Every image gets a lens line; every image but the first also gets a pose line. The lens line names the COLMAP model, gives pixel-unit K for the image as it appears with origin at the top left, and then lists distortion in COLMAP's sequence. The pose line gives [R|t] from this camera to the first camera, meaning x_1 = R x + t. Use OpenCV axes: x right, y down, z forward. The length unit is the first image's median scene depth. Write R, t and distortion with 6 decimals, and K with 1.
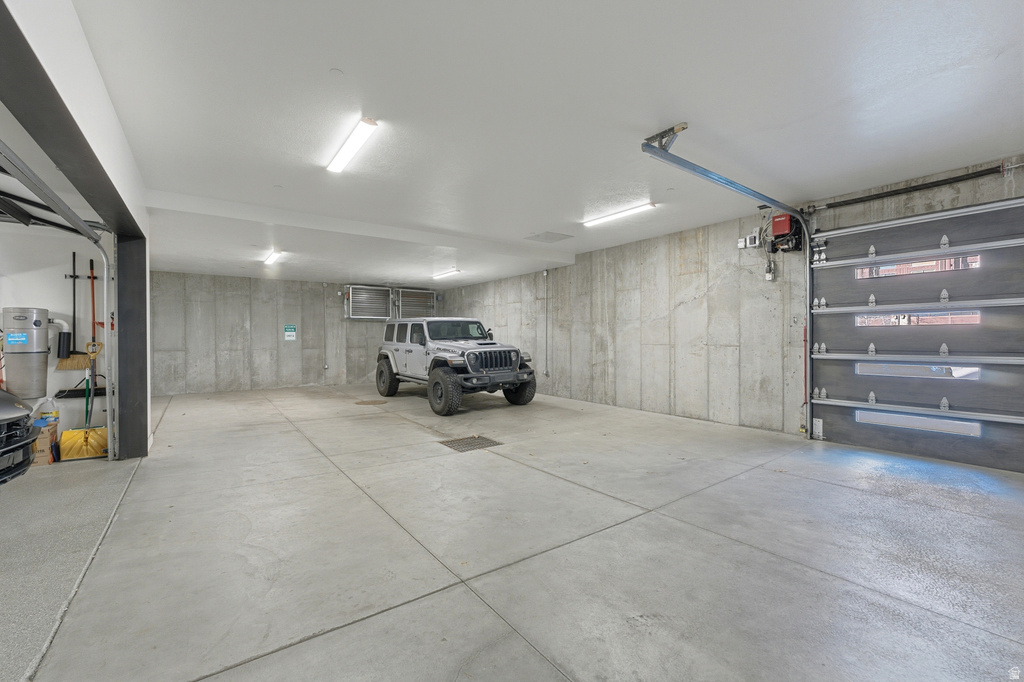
lens RADIAL K [[422.9, 0, 511.0], [0, 422.9, 341.3], [0, 0, 1]] dist [0.000583, -0.000095]
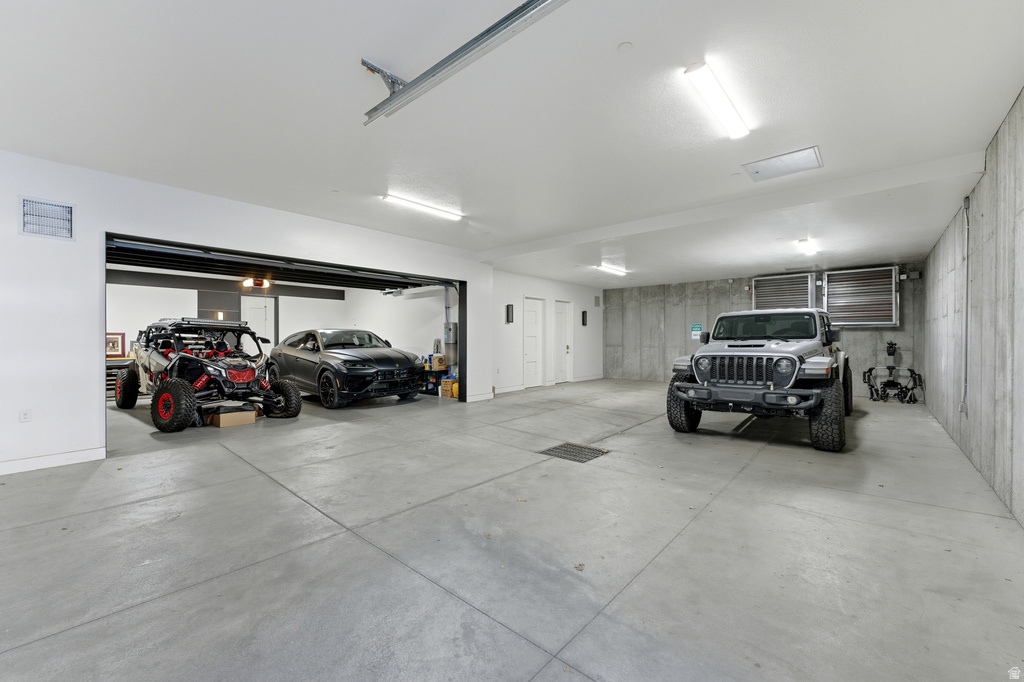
lens RADIAL K [[409.0, 0, 511.6], [0, 409.0, 339.4], [0, 0, 1]] dist [-0.002291, 0.000079]
pose [[0.218101, 0.007453, -0.975898, 0.887943], [-0.009845, 0.999937, 0.005436, -0.006905], [0.975877, 0.008422, 0.218161, 0.814800]]
